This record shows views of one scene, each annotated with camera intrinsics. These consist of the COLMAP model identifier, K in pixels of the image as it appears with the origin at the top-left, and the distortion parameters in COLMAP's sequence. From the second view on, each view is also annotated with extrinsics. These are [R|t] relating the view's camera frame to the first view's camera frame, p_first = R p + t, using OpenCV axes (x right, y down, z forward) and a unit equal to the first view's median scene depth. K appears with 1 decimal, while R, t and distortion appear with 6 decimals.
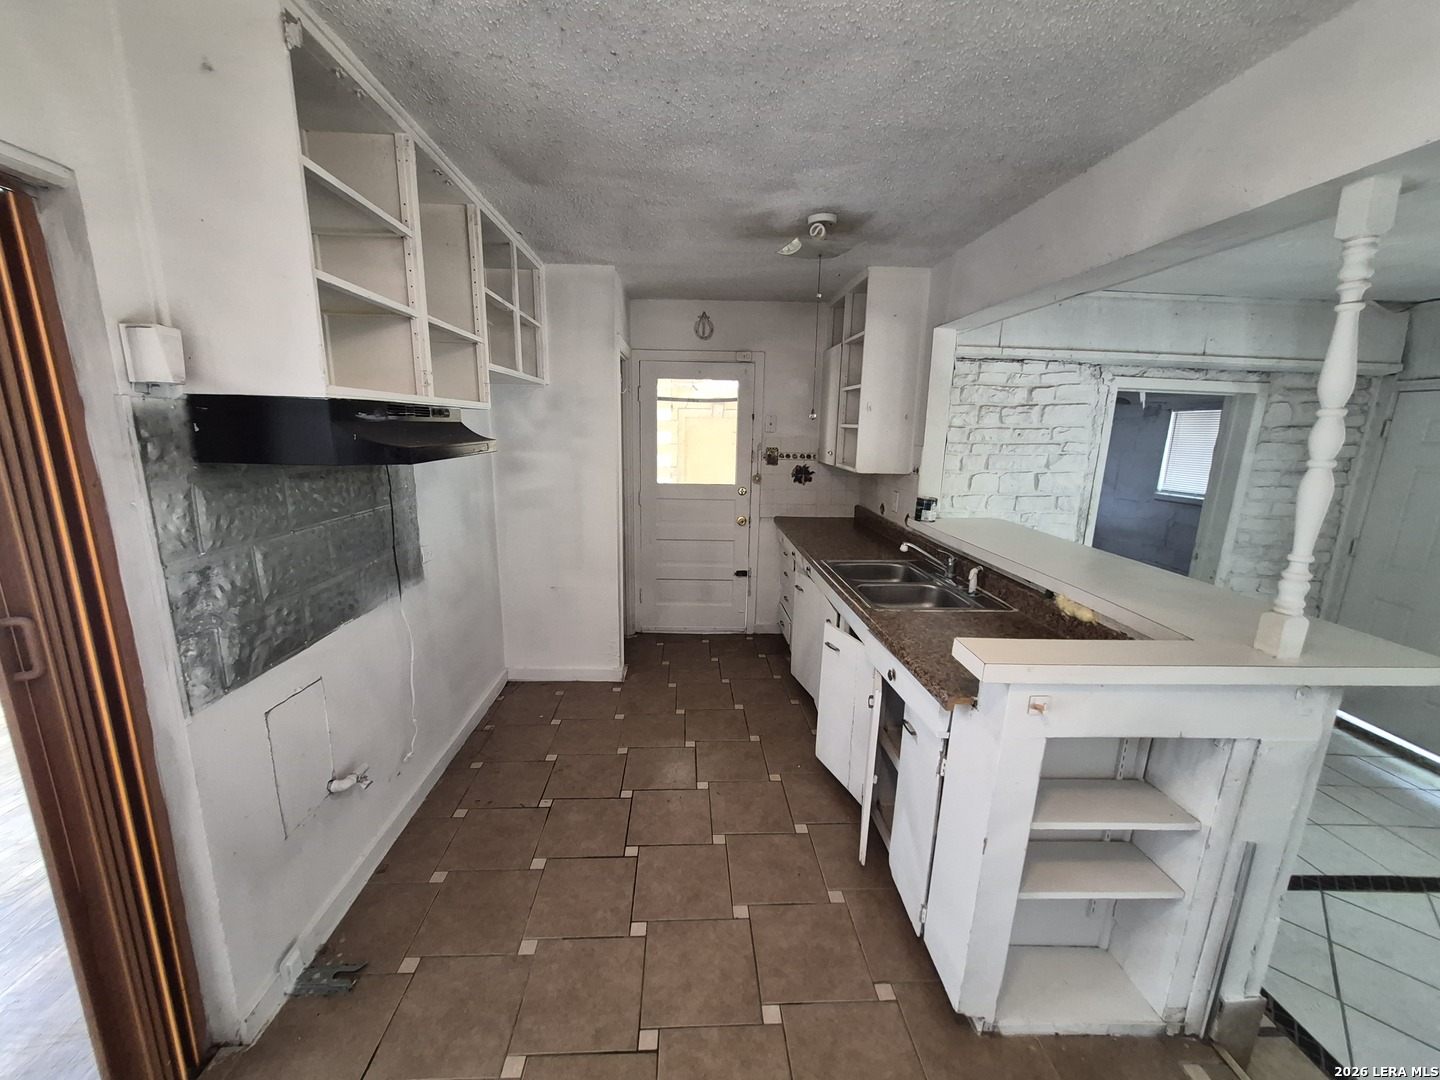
lens RADIAL K [[566.3, 0, 709.8], [0, 566.3, 545.1], [0, 0, 1]] dist [0.012765, -0.002747]
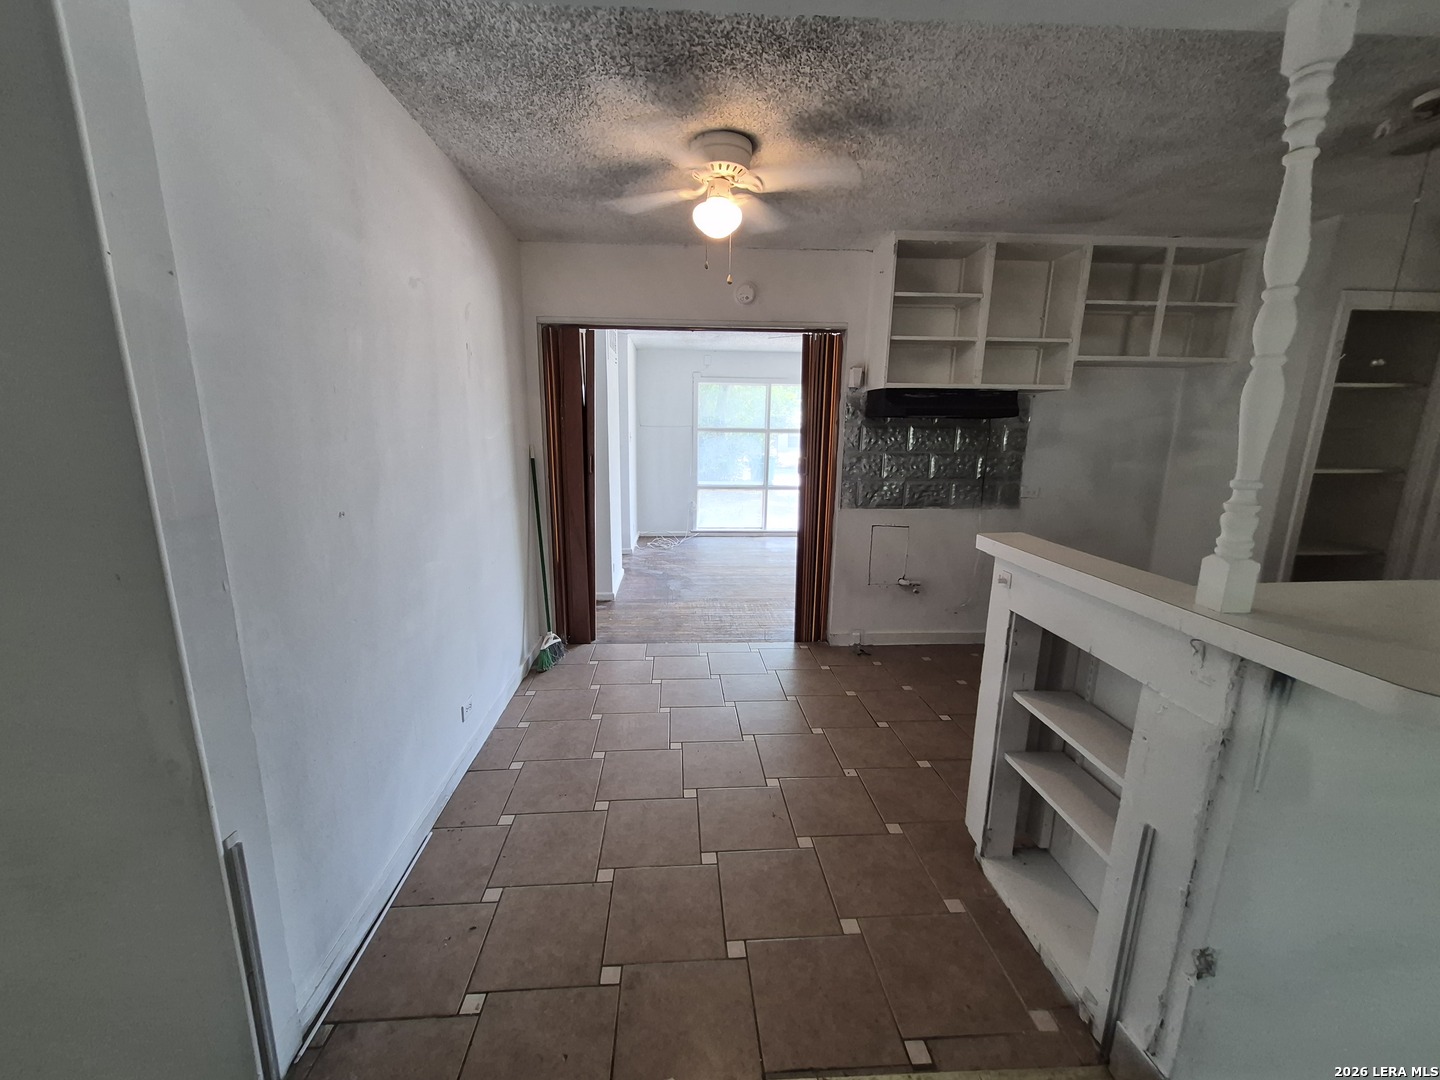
lens RADIAL K [[566.3, 0, 709.8], [0, 566.3, 545.1], [0, 0, 1]] dist [0.012765, -0.002747]
pose [[0.016159, 0.182058, -0.983155, 1.751111], [-0.221145, 0.959582, 0.174059, 0.127279], [0.975107, 0.214608, 0.055767, 0.253930]]
